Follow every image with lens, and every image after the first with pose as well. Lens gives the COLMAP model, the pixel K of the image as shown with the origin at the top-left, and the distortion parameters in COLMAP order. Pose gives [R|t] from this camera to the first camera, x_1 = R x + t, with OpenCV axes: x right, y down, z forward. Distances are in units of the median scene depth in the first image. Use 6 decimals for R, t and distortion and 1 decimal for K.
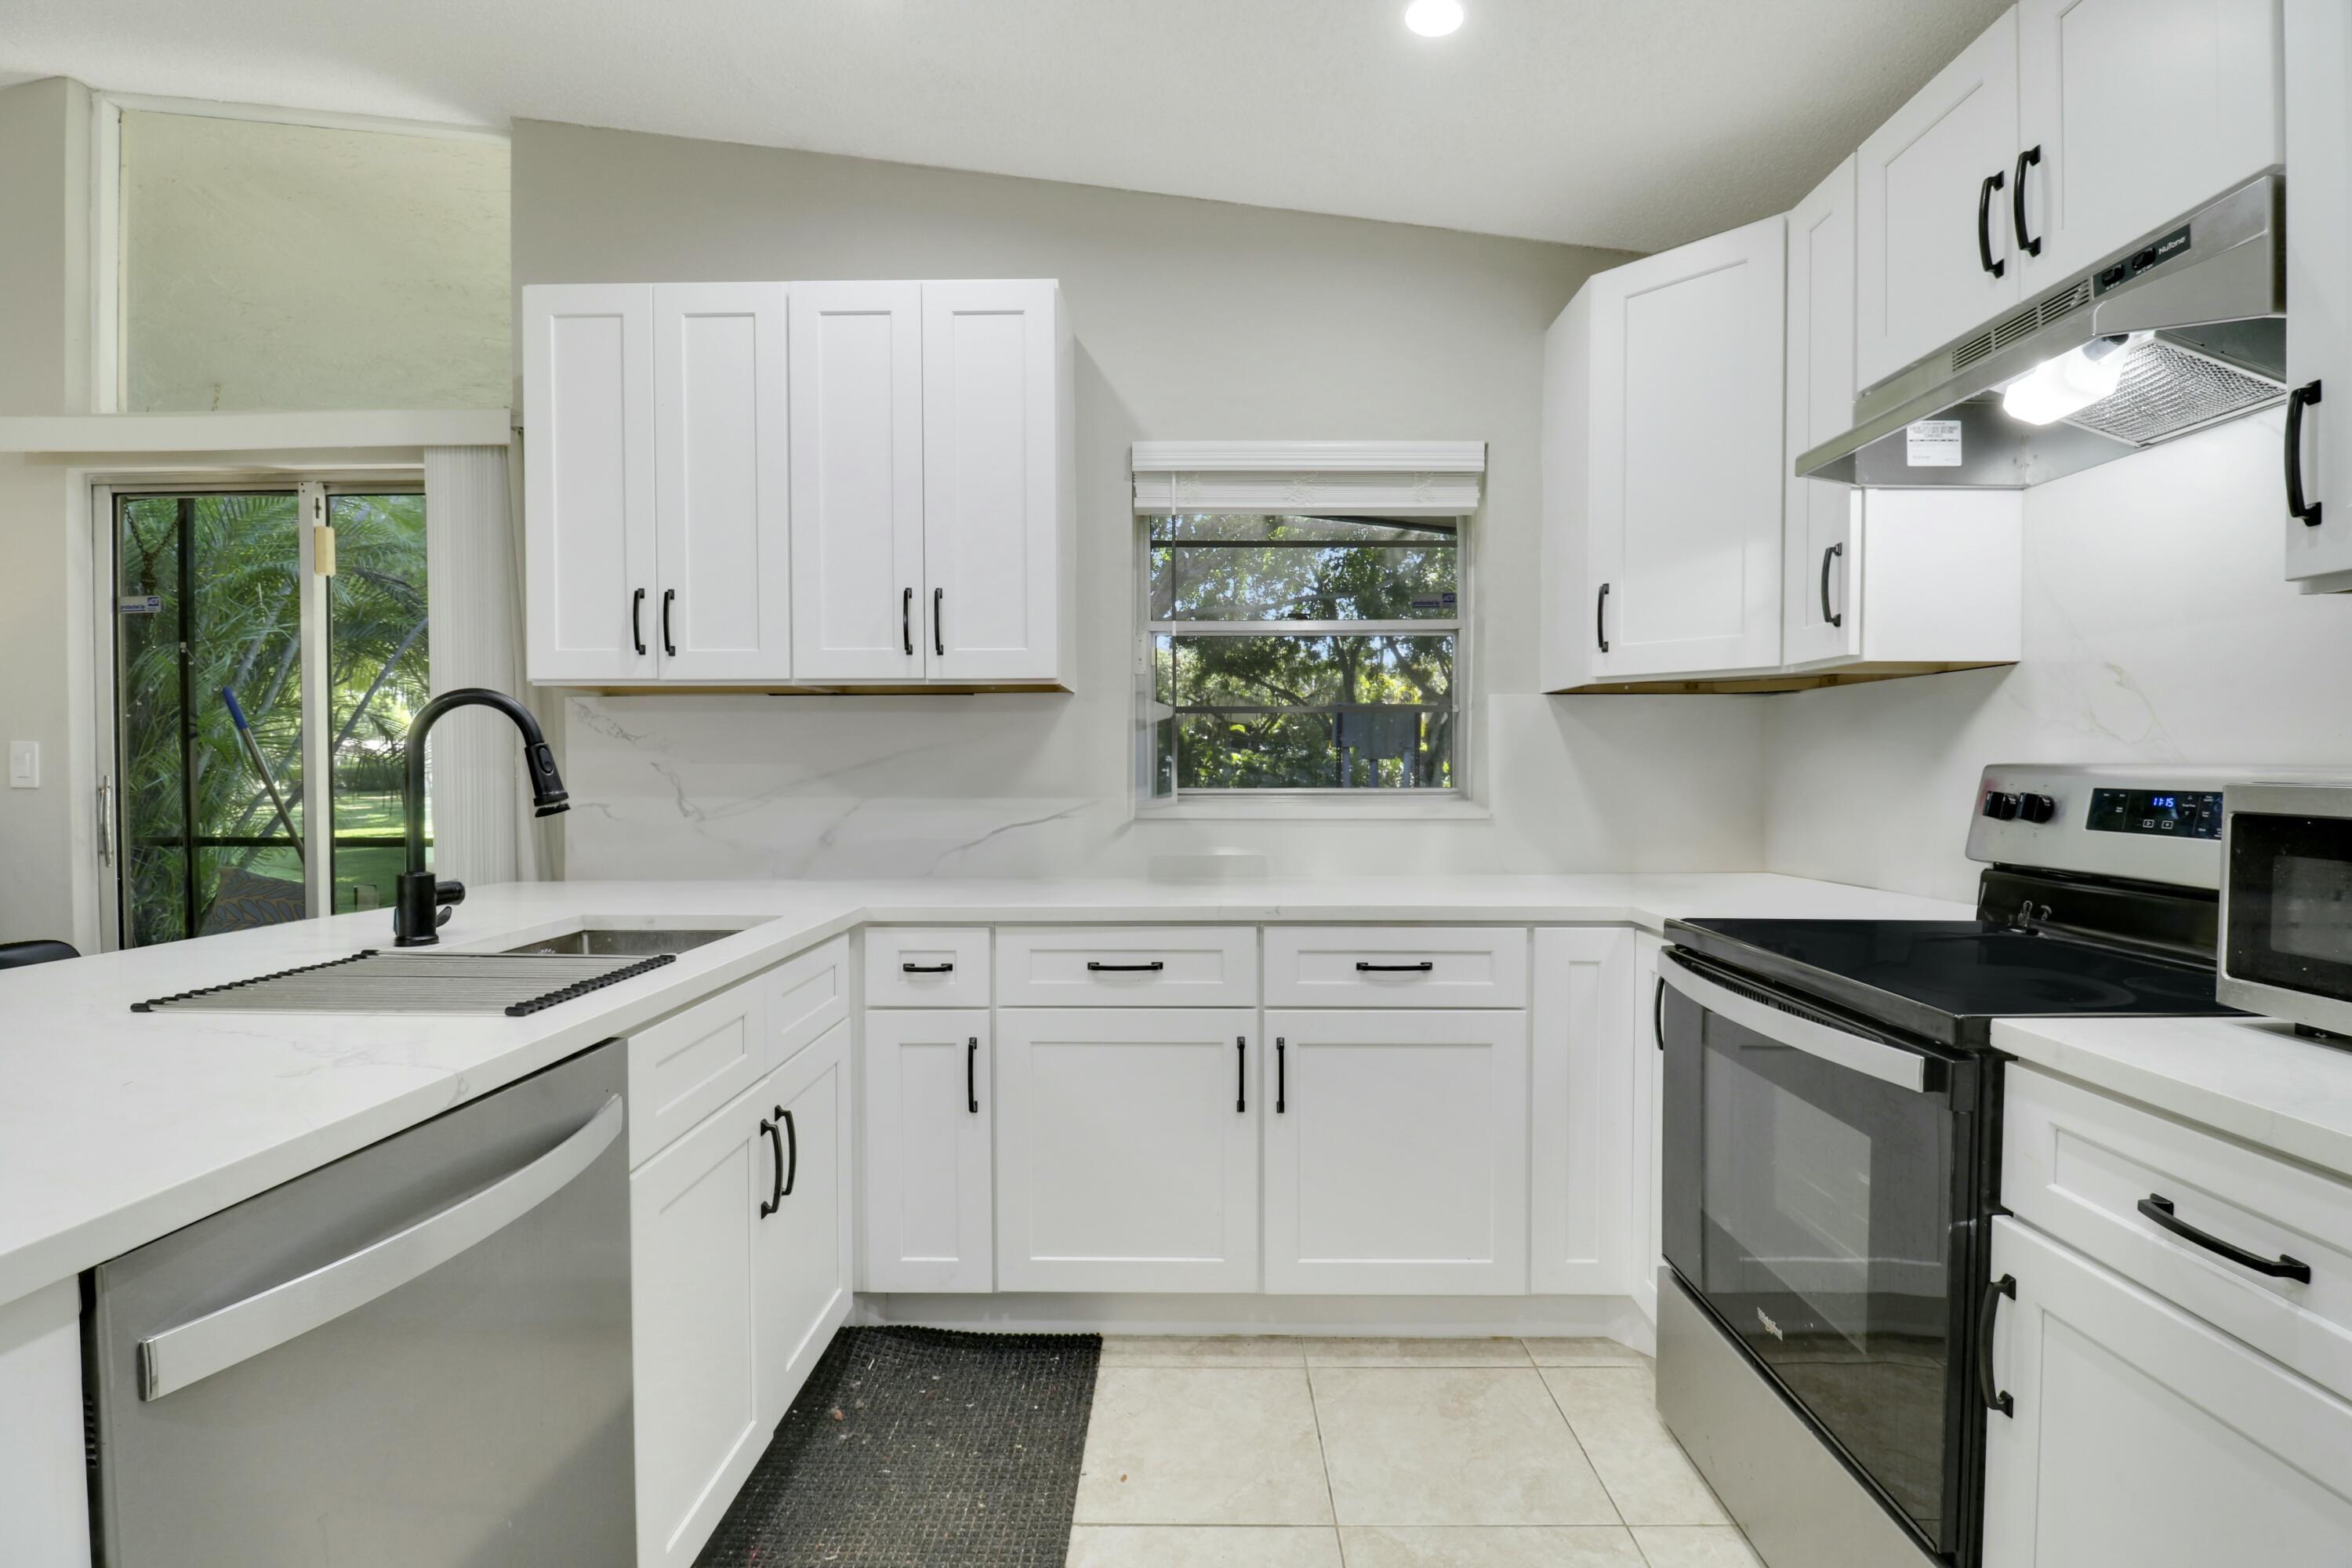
lens RADIAL K [[1079.4, 0, 1189.0], [0, 1079.4, 789.2], [0, 0, 1]] dist [0.000354, -0.013637]
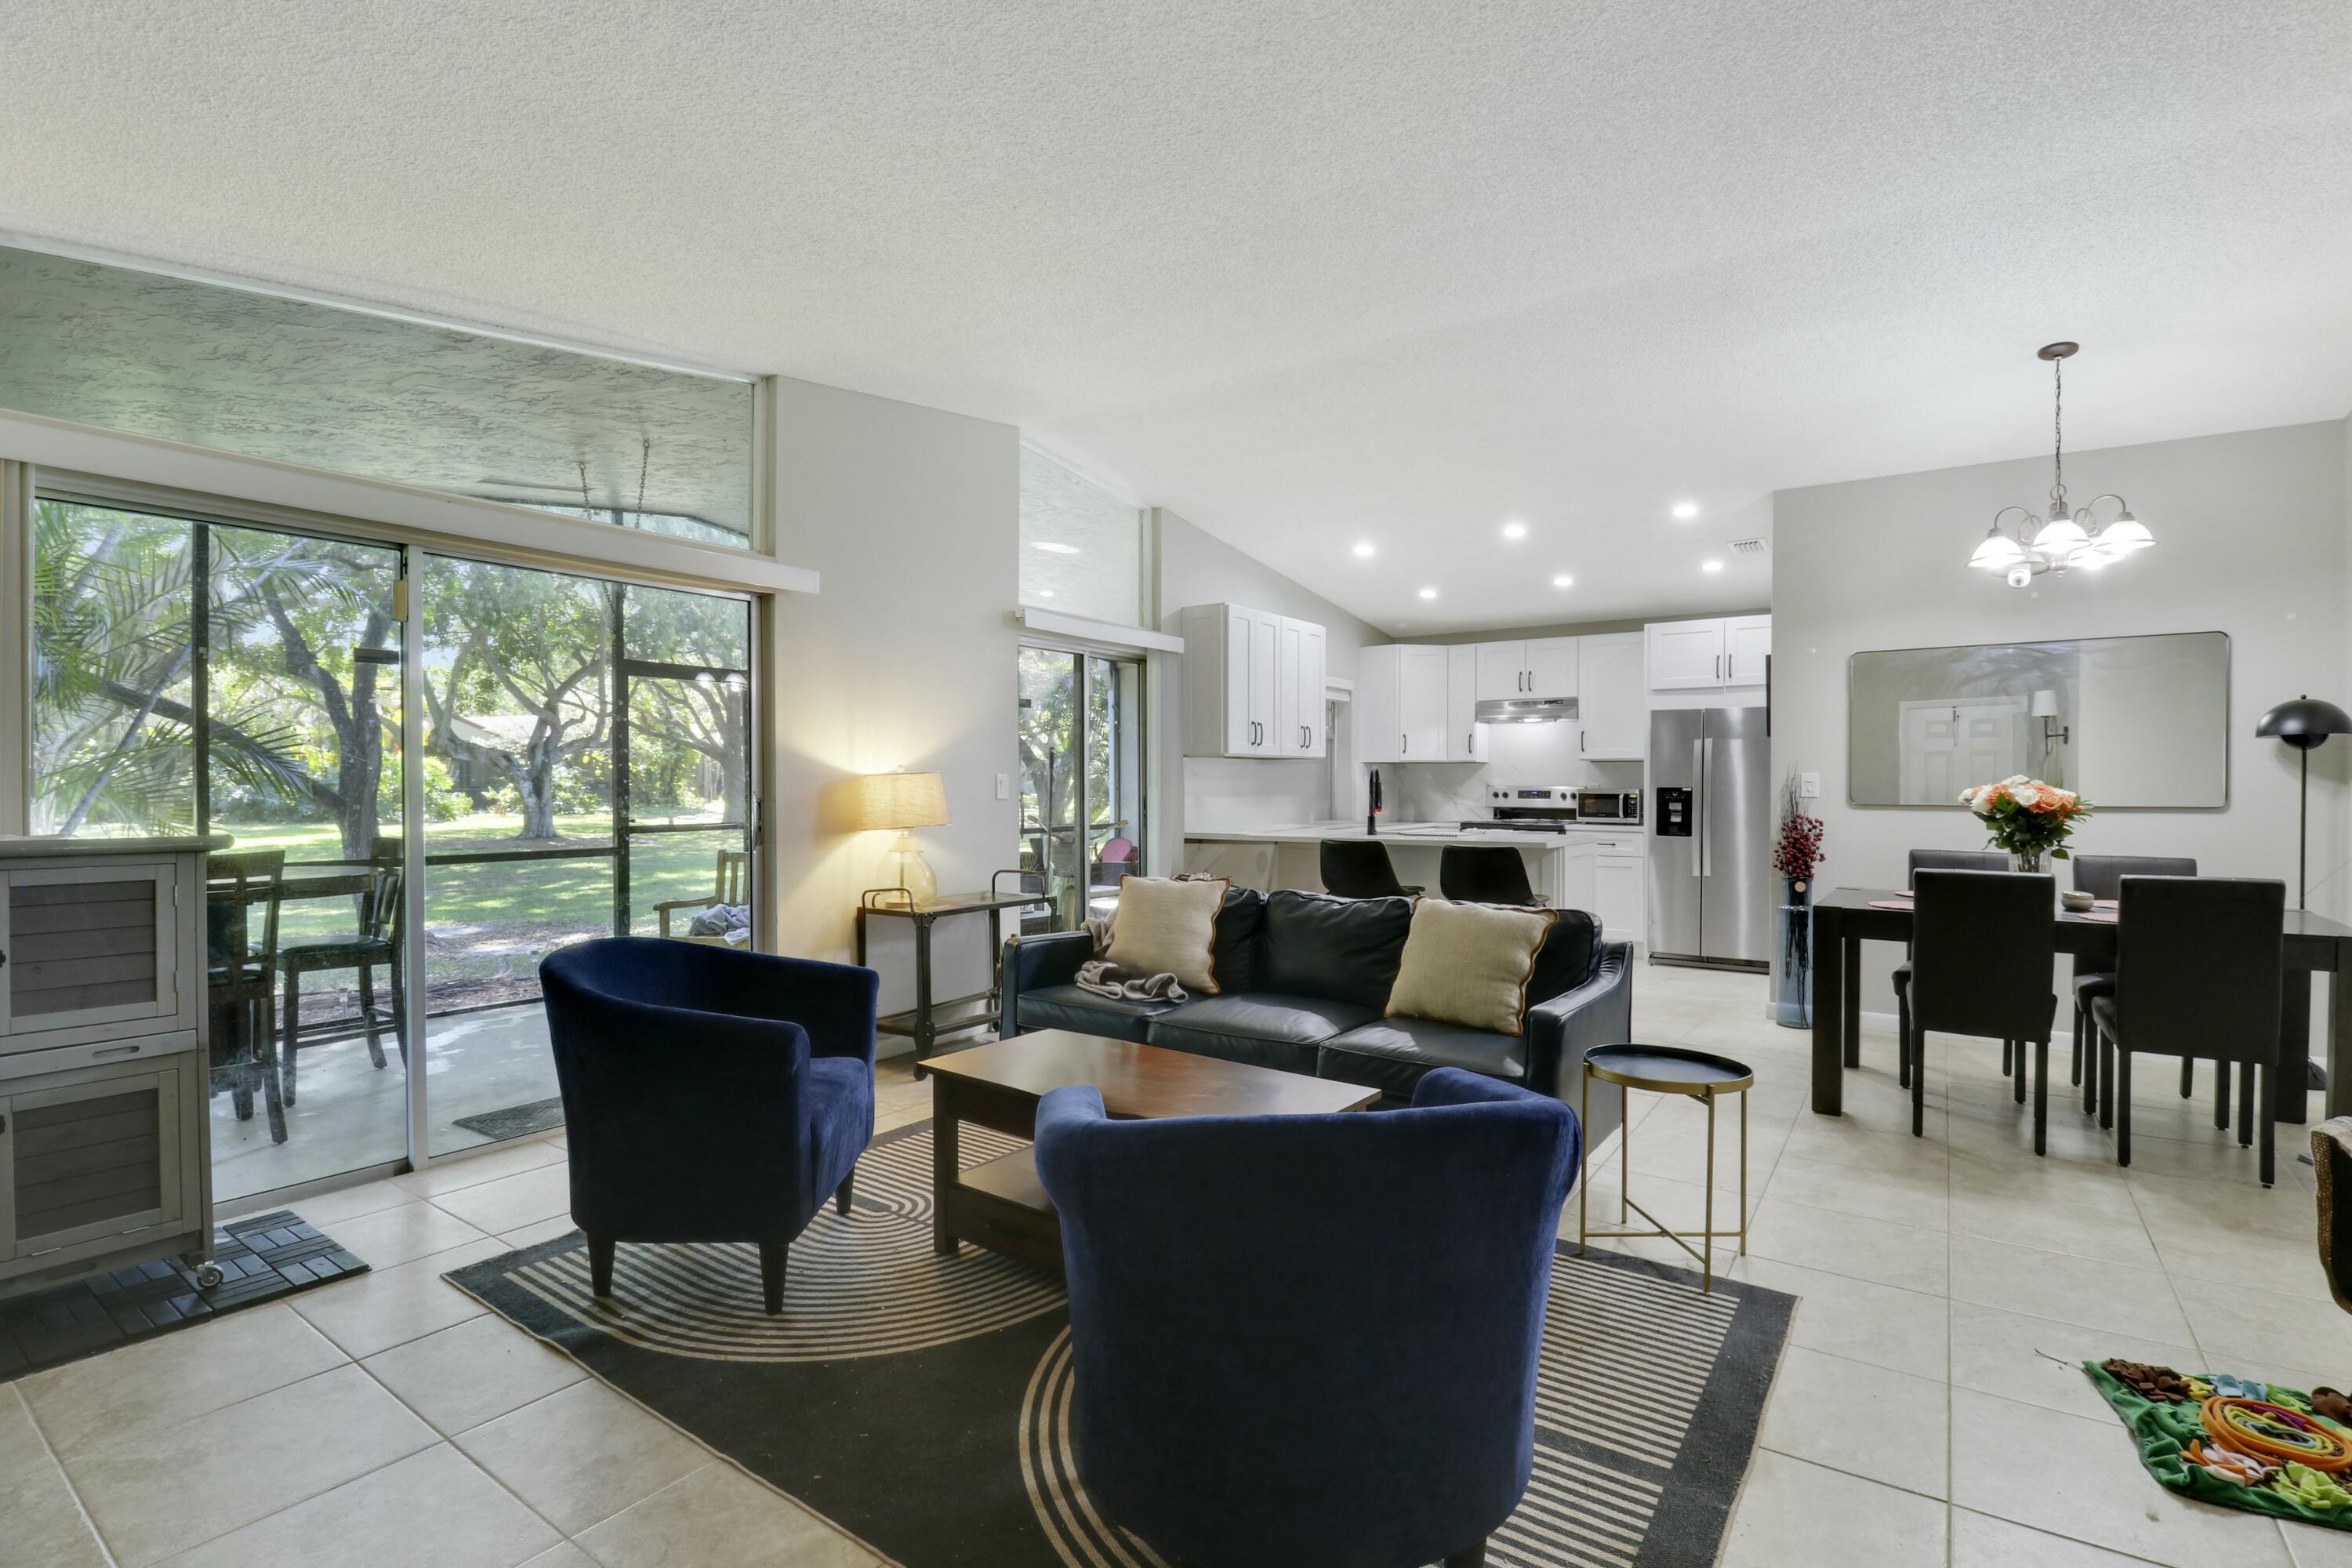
lens RADIAL K [[1079.4, 0, 1189.0], [0, 1079.4, 789.2], [0, 0, 1]] dist [0.000354, -0.013637]
pose [[0.565262, -0.004532, 0.824899, -3.774504], [0.016284, 0.999851, -0.005666, -0.001538], [-0.824751, 0.016635, 0.565251, -0.527966]]
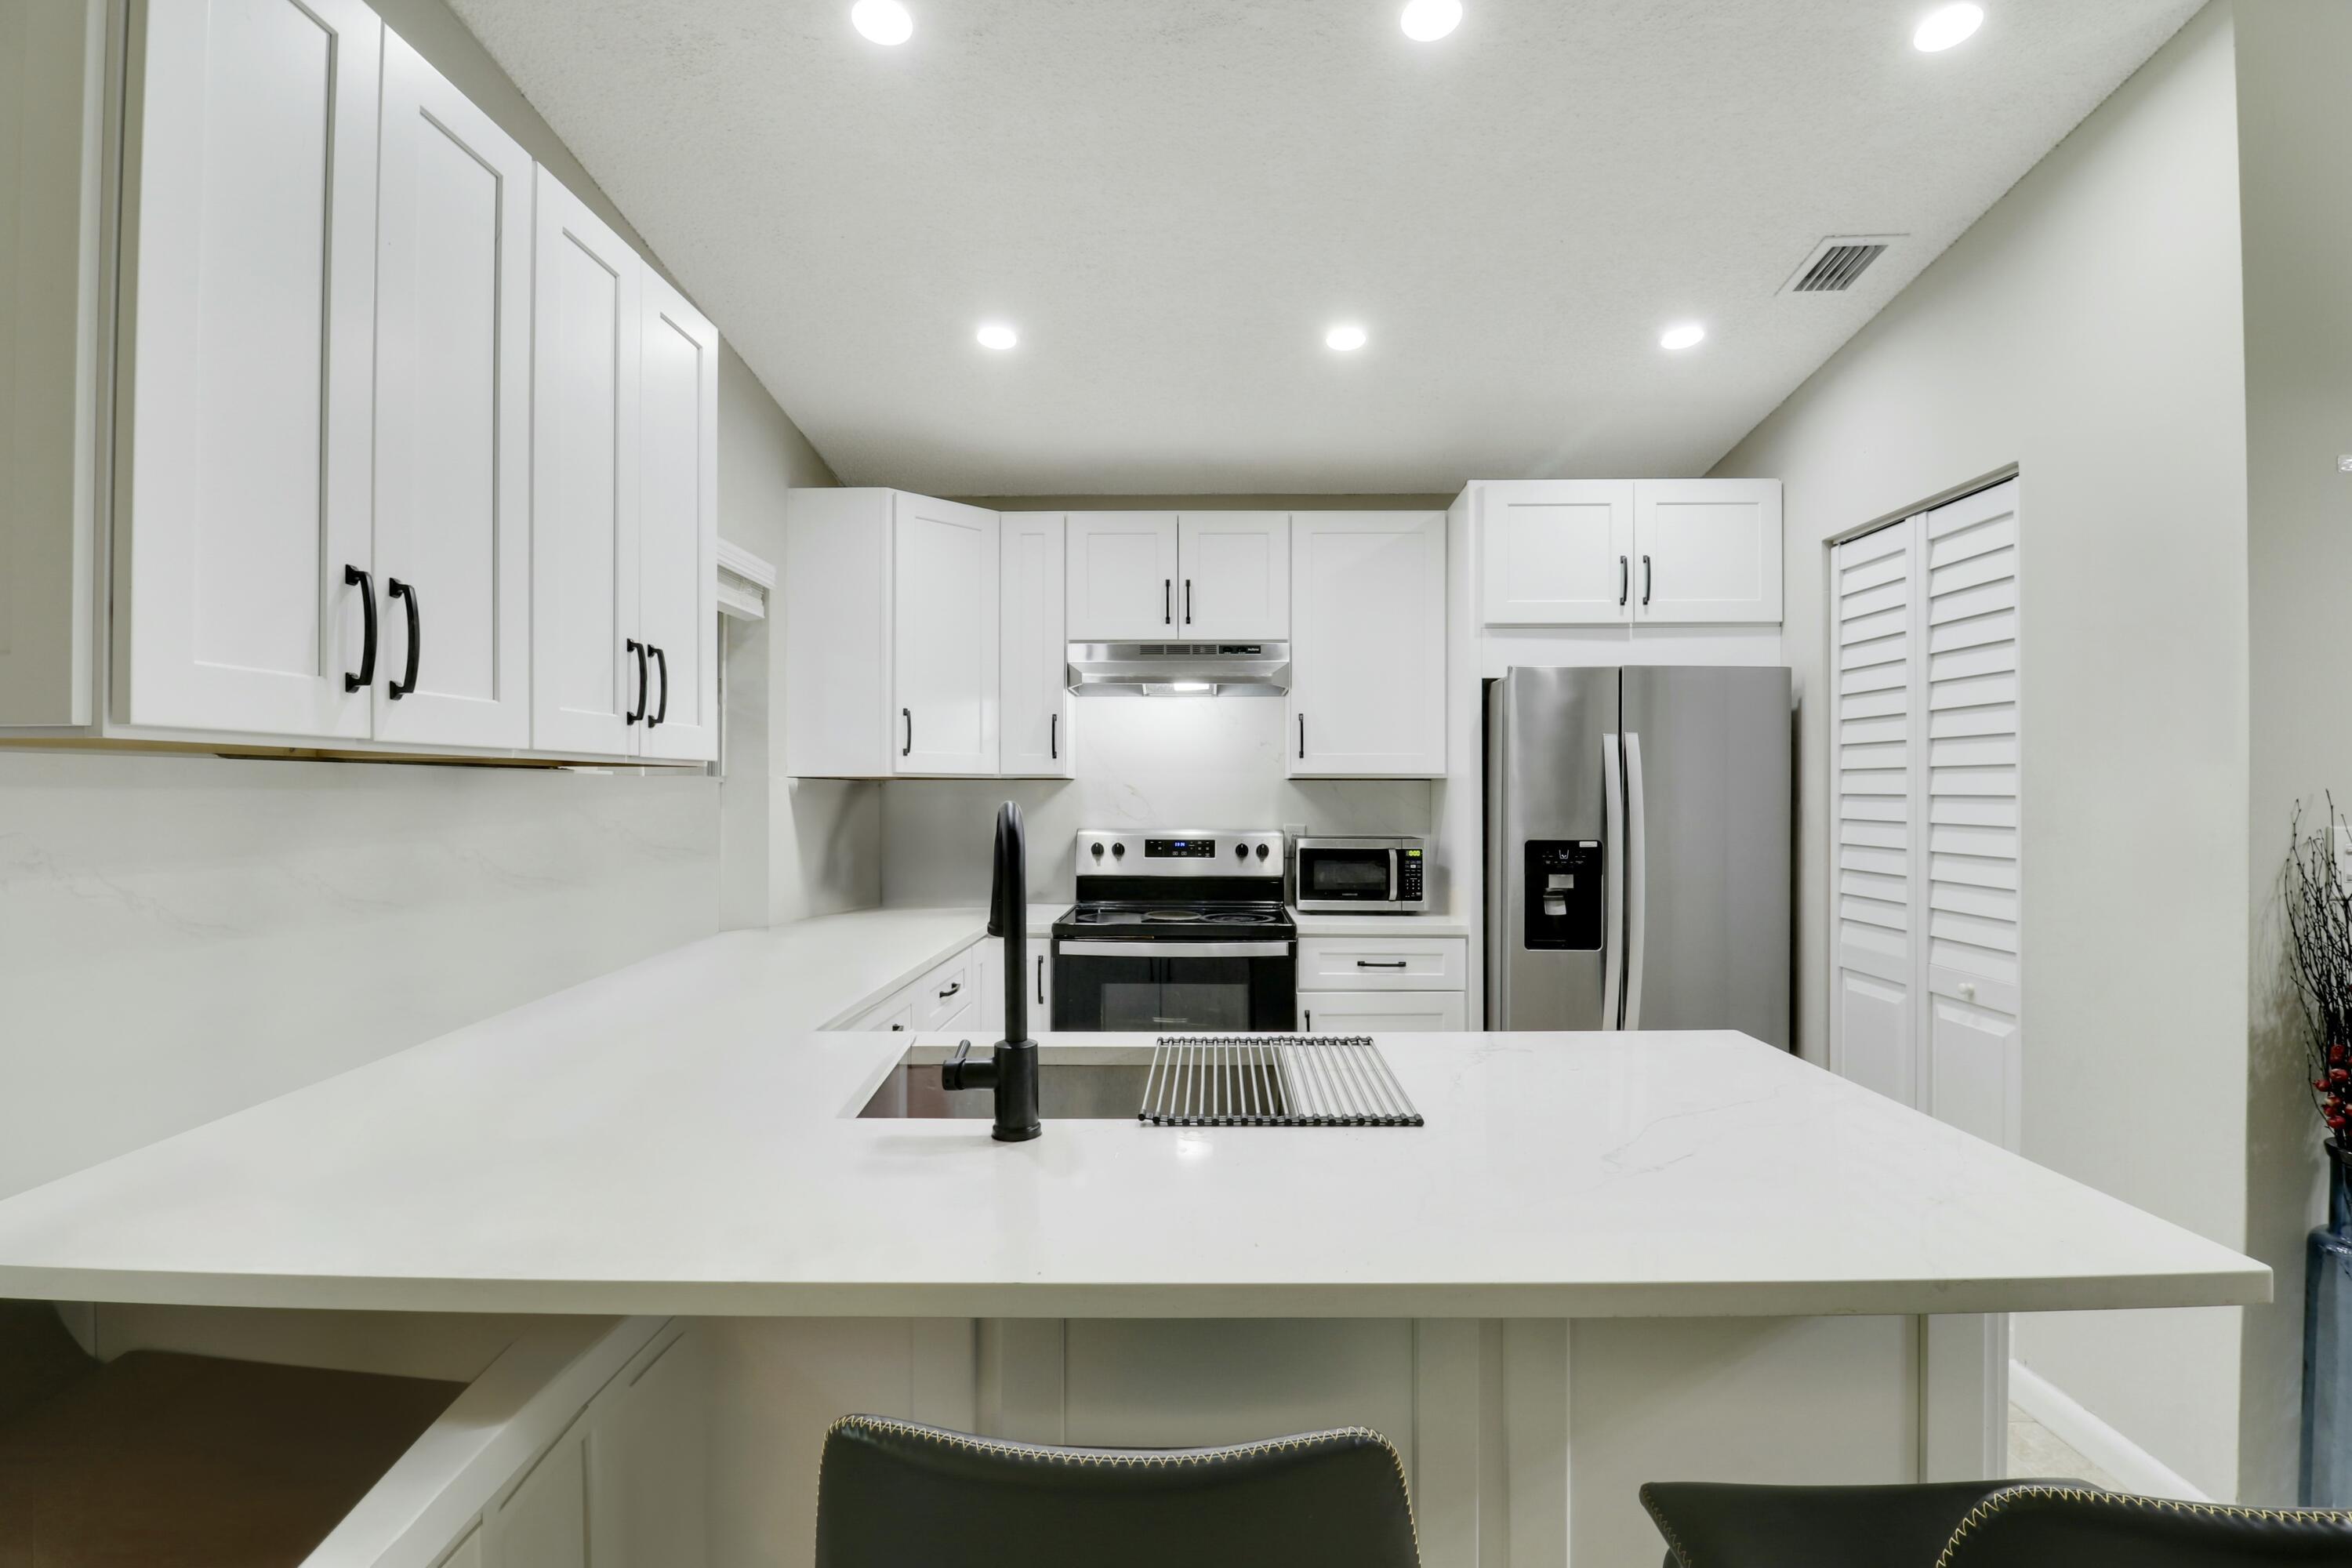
lens RADIAL K [[1079.4, 0, 1189.0], [0, 1079.4, 789.2], [0, 0, 1]] dist [0.000354, -0.013637]
pose [[0.003687, 0.002943, 0.999989, -1.353730], [0.022528, 0.999742, -0.003025, -0.090663], [-0.999739, 0.022539, 0.003619, 0.802280]]
